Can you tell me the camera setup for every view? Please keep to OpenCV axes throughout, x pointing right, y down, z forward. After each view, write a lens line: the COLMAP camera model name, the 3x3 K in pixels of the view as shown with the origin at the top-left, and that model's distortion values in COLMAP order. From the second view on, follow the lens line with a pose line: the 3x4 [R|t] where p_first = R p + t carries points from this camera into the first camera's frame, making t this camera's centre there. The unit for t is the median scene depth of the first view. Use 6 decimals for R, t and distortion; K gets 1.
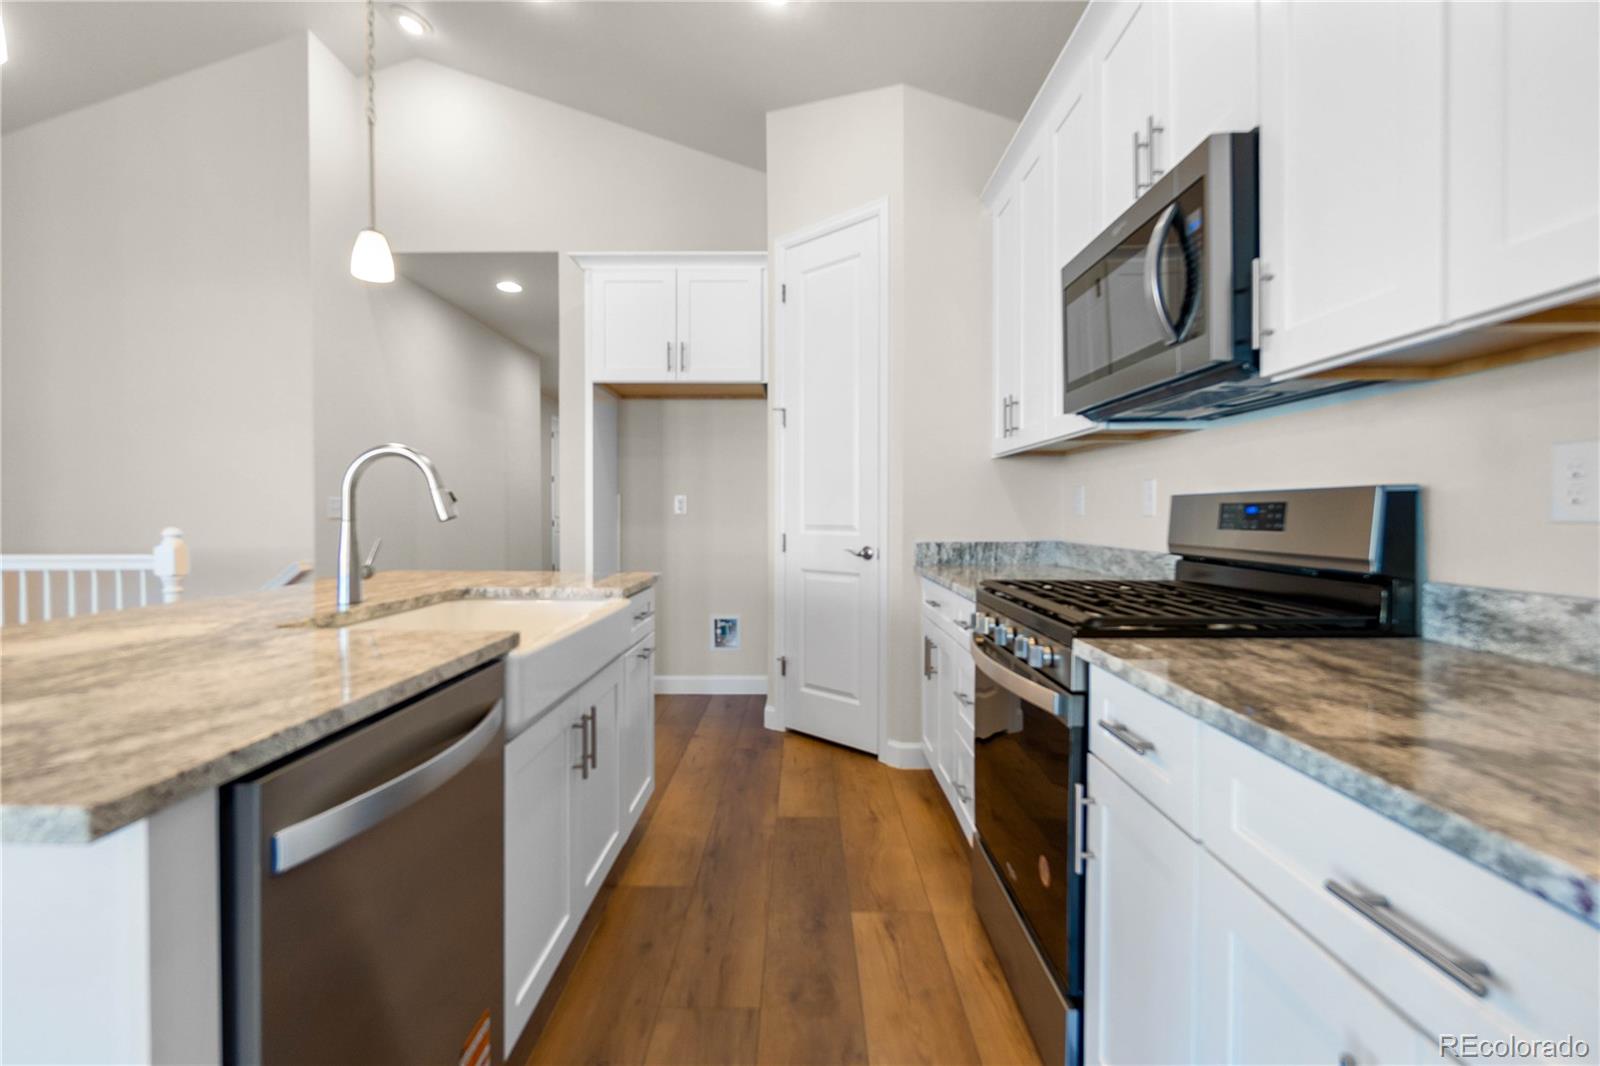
lens RADIAL K [[734.0, 0, 790.5], [0, 734.0, 524.6], [0, 0, 1]] dist [-0.000134, 0.000009]
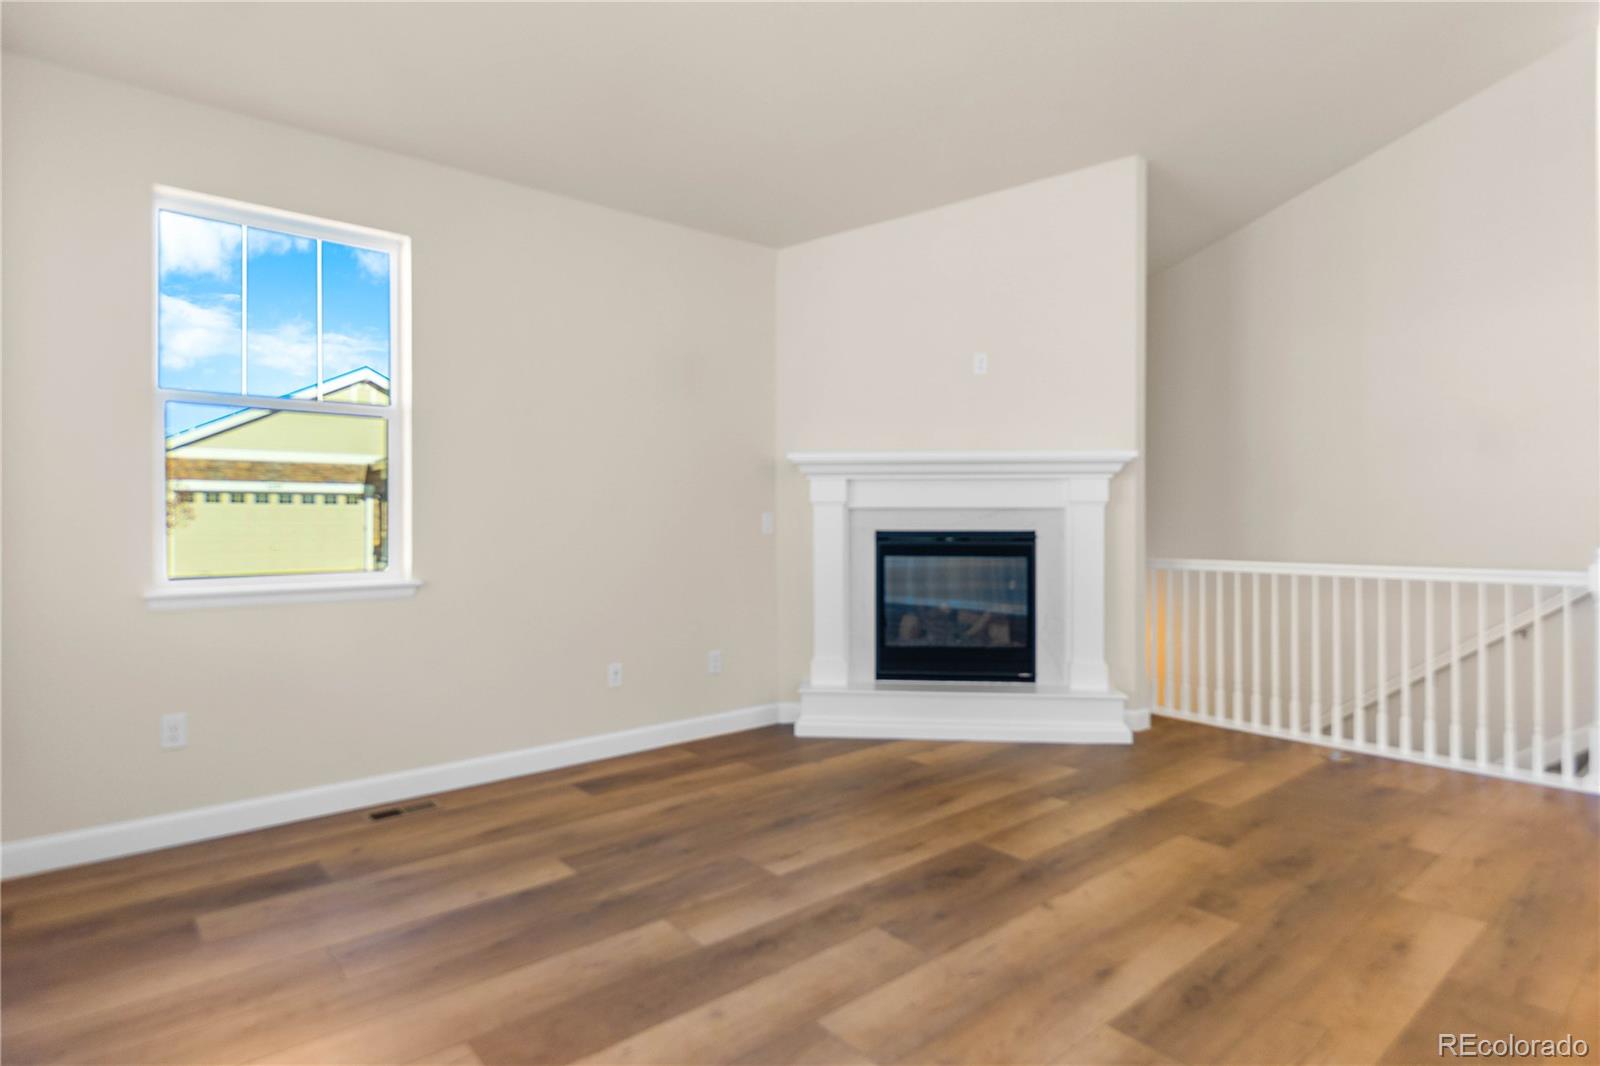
lens RADIAL K [[853.8, 0, 798.5], [0, 853.8, 516.2], [0, 0, 1]] dist [0.004065, -0.000741]
pose [[0.656434, -0.003127, -0.754377, -0.560726], [-0.009758, 0.999873, -0.012635, -0.011760], [0.754321, 0.015655, 0.656319, -0.573353]]
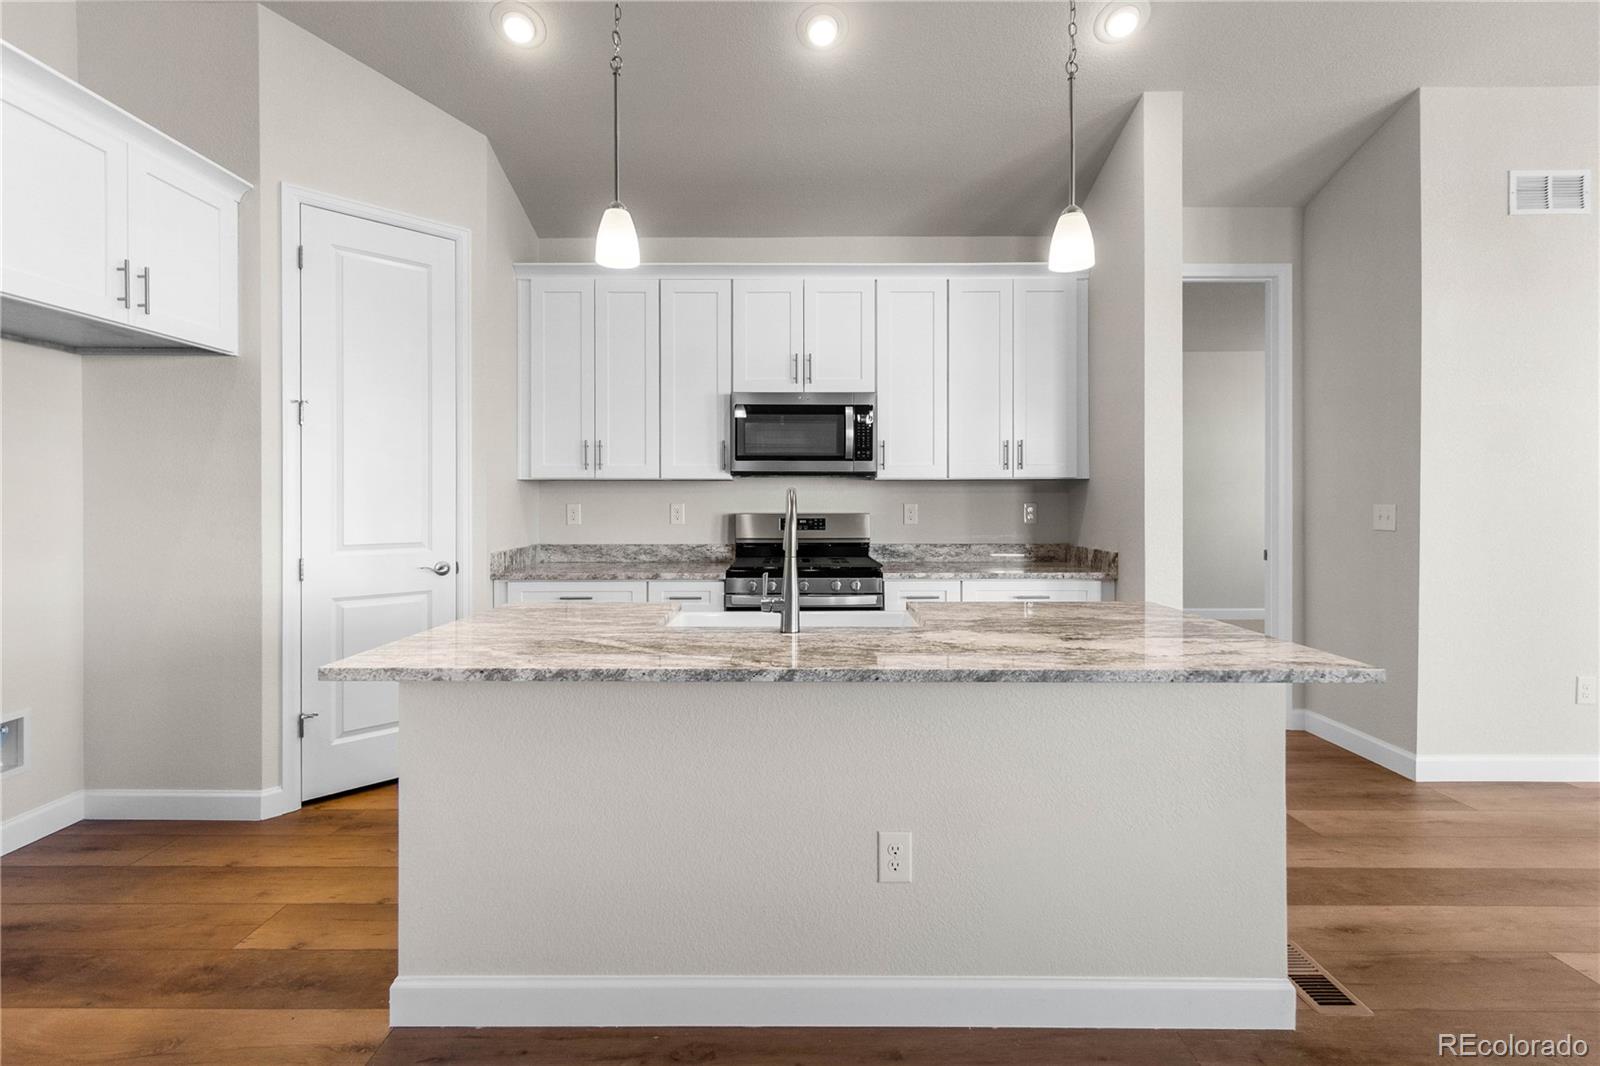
lens RADIAL K [[725.5, 0, 794.7], [0, 725.5, 503.9], [0, 0, 1]] dist [0.001794, 0.000047]
pose [[-0.004418, -0.006349, 0.999970, -0.824237], [0.016981, 0.999835, 0.006424, -0.043865], [-0.999846, 0.017009, -0.004309, 0.483770]]
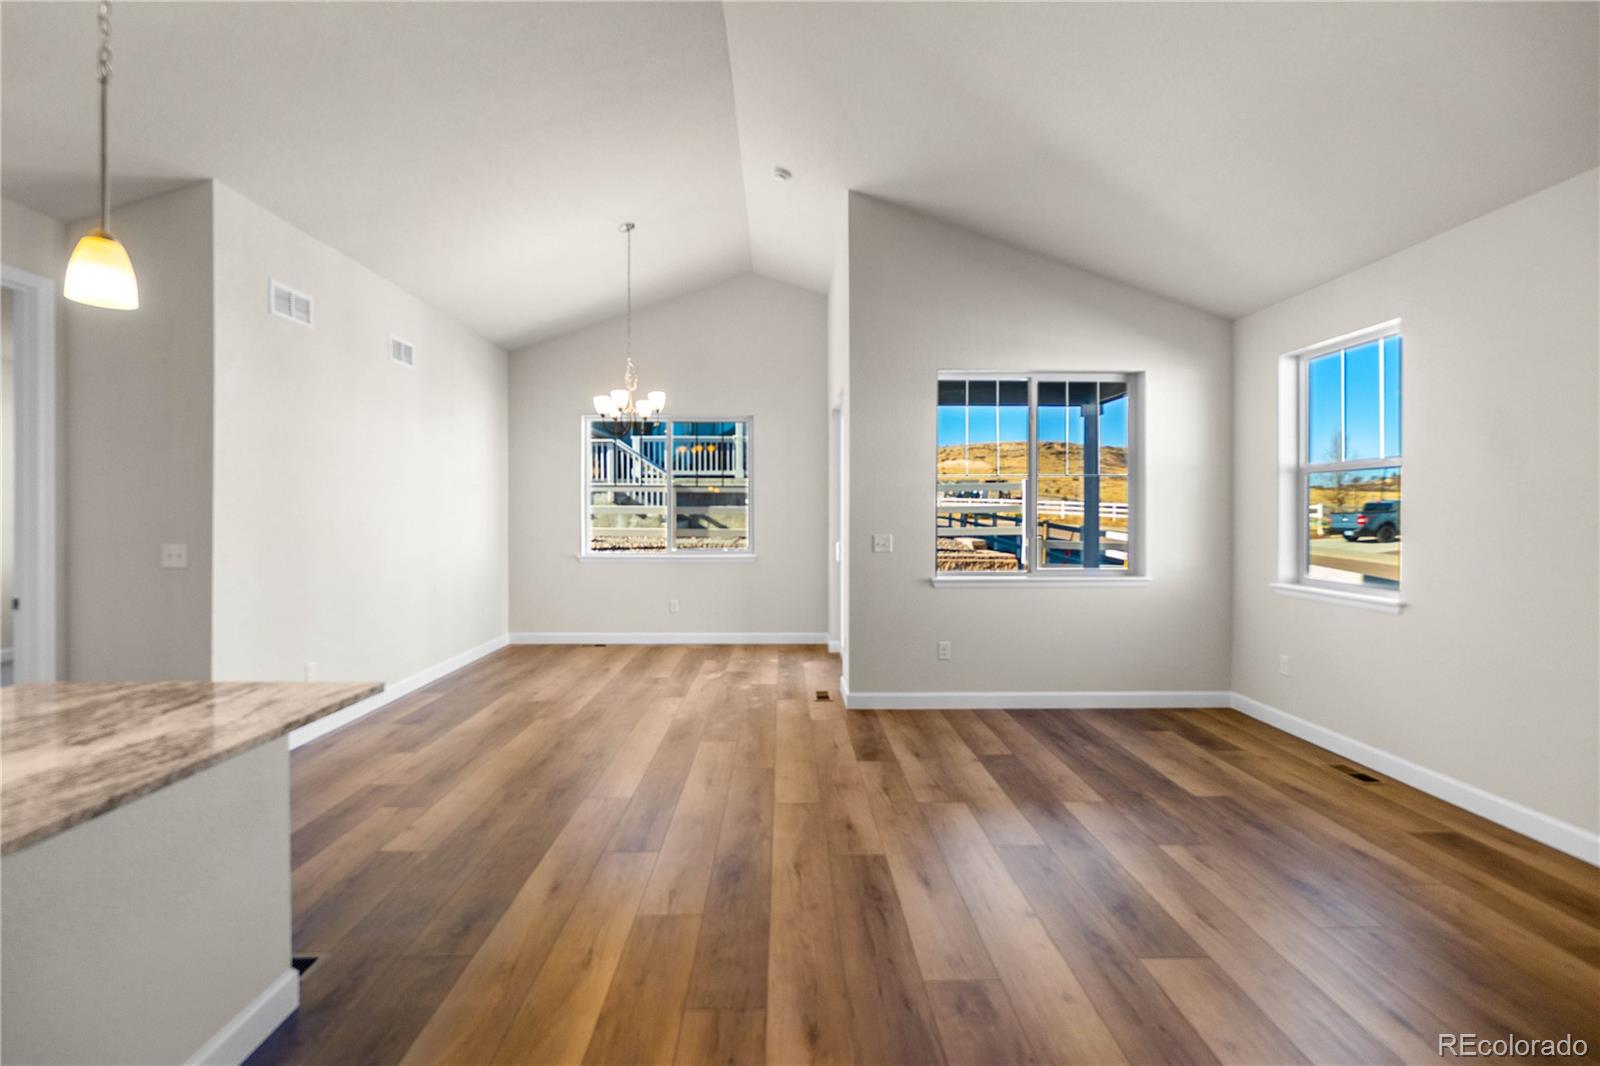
lens RADIAL K [[693.2, 0, 796.0], [0, 693.2, 517.7], [0, 0, 1]] dist [0.000251, -0.000194]
pose [[-0.999565, -0.002331, -0.029415, -0.724465], [-0.002948, 0.999776, 0.020959, -0.082813], [0.029360, 0.021036, -0.999348, 0.699930]]
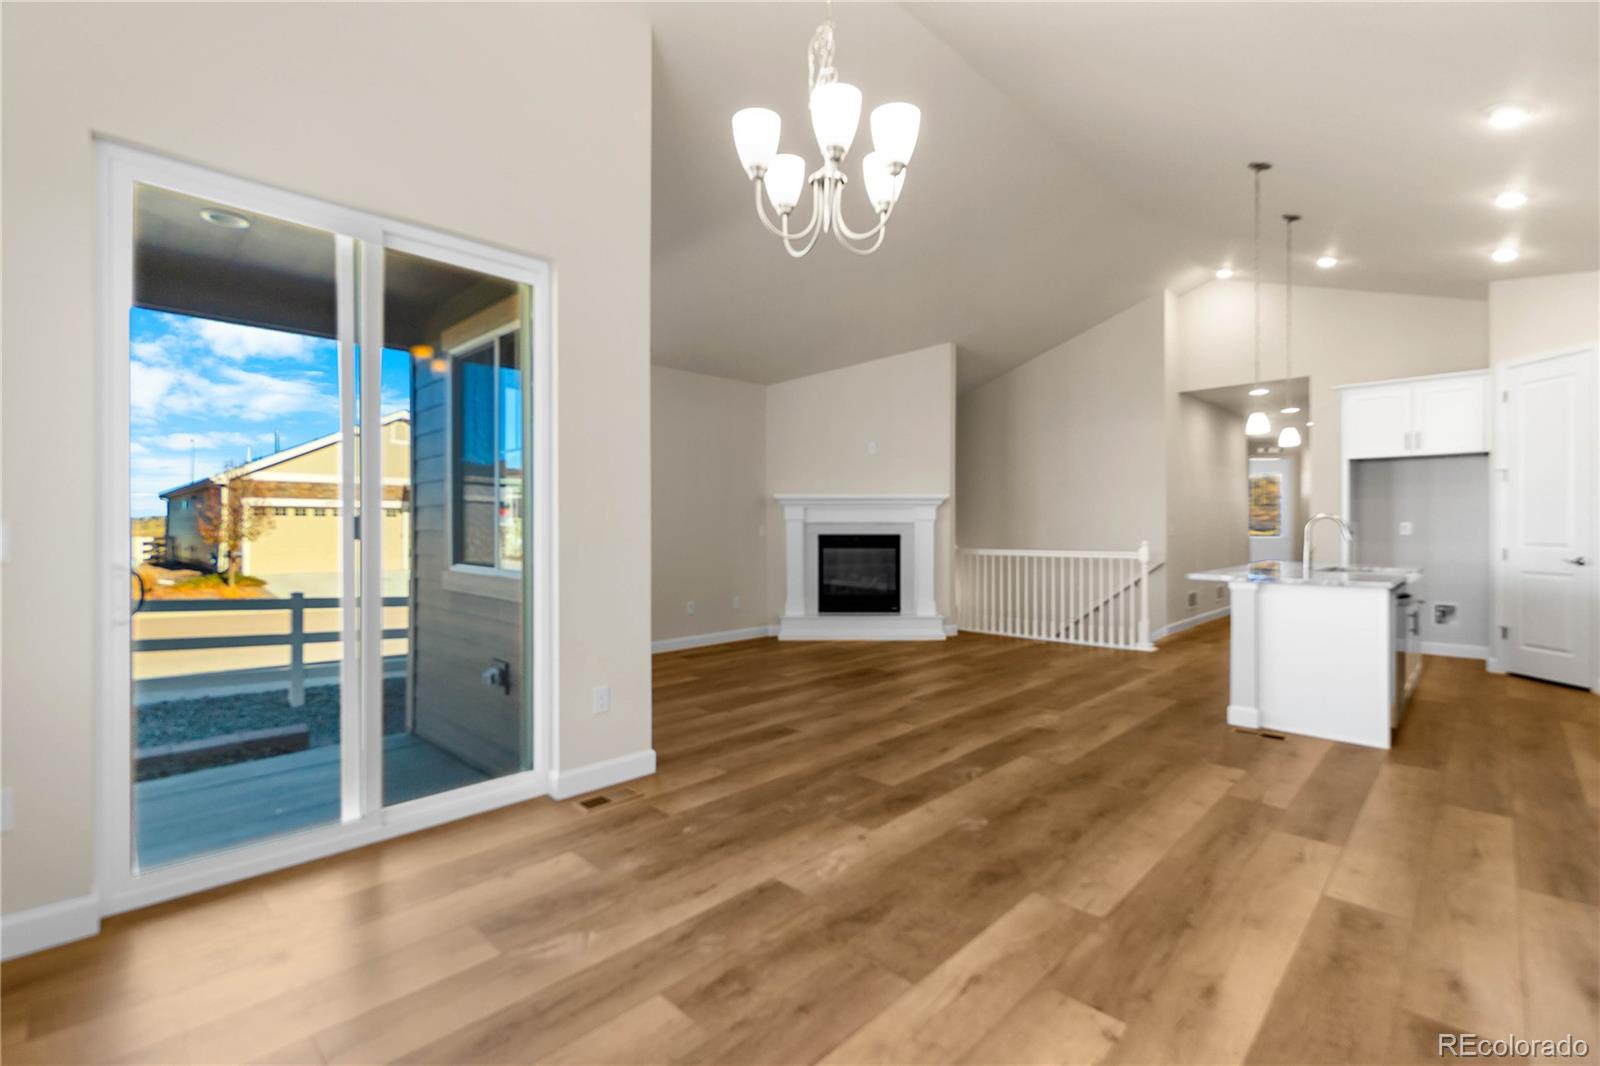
lens RADIAL K [[708.6, 0, 802.9], [0, 708.6, 528.2], [0, 0, 1]] dist [0.002125, -0.000150]
pose [[0.727557, -0.000905, -0.686046, -0.061802], [-0.007041, 0.999937, -0.008786, -0.007437], [0.686011, 0.011222, 0.727505, -1.188376]]
